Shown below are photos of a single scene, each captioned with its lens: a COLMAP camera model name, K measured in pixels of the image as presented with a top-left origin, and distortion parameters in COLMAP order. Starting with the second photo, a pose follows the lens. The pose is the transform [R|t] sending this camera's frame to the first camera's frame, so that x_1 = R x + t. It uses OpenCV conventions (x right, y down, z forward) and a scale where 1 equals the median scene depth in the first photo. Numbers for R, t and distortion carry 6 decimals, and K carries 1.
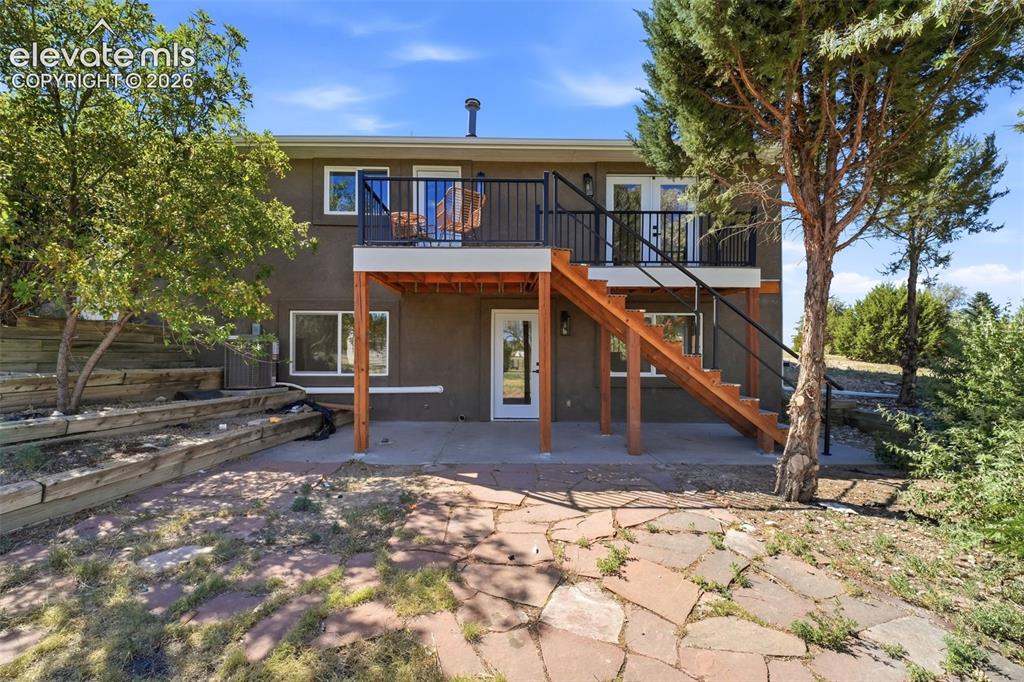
lens RADIAL K [[428.7, 0, 519.6], [0, 428.7, 346.8], [0, 0, 1]] dist [-0.000932, -0.009076]
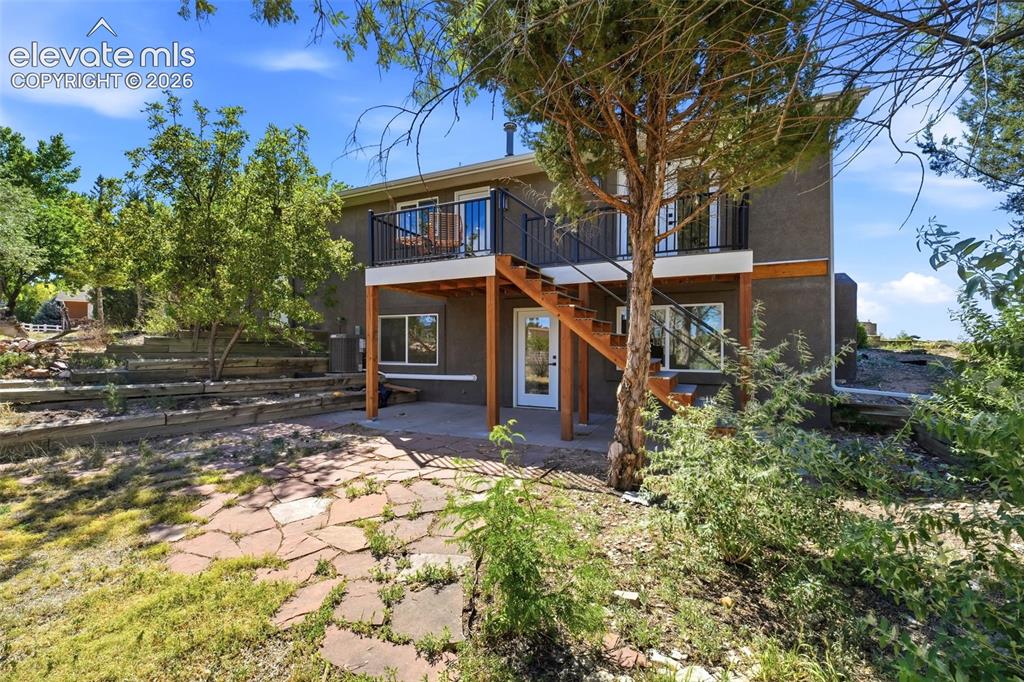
lens RADIAL K [[428.7, 0, 521.0], [0, 428.7, 345.3], [0, 0, 1]] dist [-0.000932, -0.009076]
pose [[0.901803, -0.004861, -0.432120, 0.805892], [0.006113, 0.999980, 0.001509, 0.015516], [0.432104, -0.004002, 0.901815, -0.021870]]
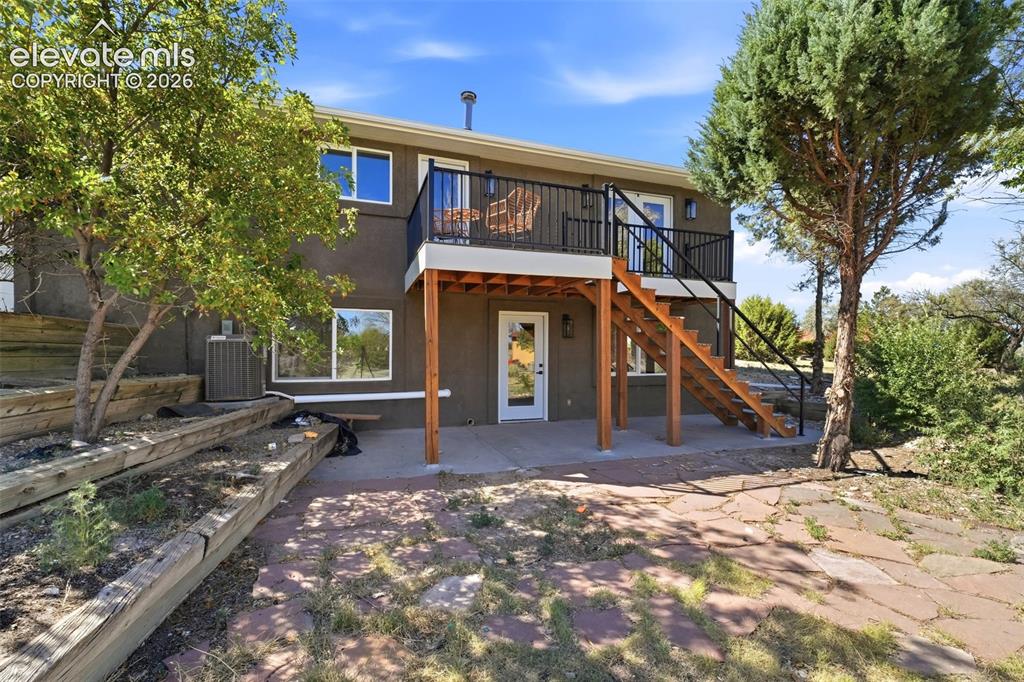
lens RADIAL K [[428.7, 0, 528.2], [0, 428.7, 353.1], [0, 0, 1]] dist [-0.000932, -0.009076]
pose [[0.951216, -0.002935, 0.308511, -0.576253], [-0.002529, 0.999847, 0.017309, -0.012943], [-0.308514, -0.017245, 0.951063, 0.066744]]
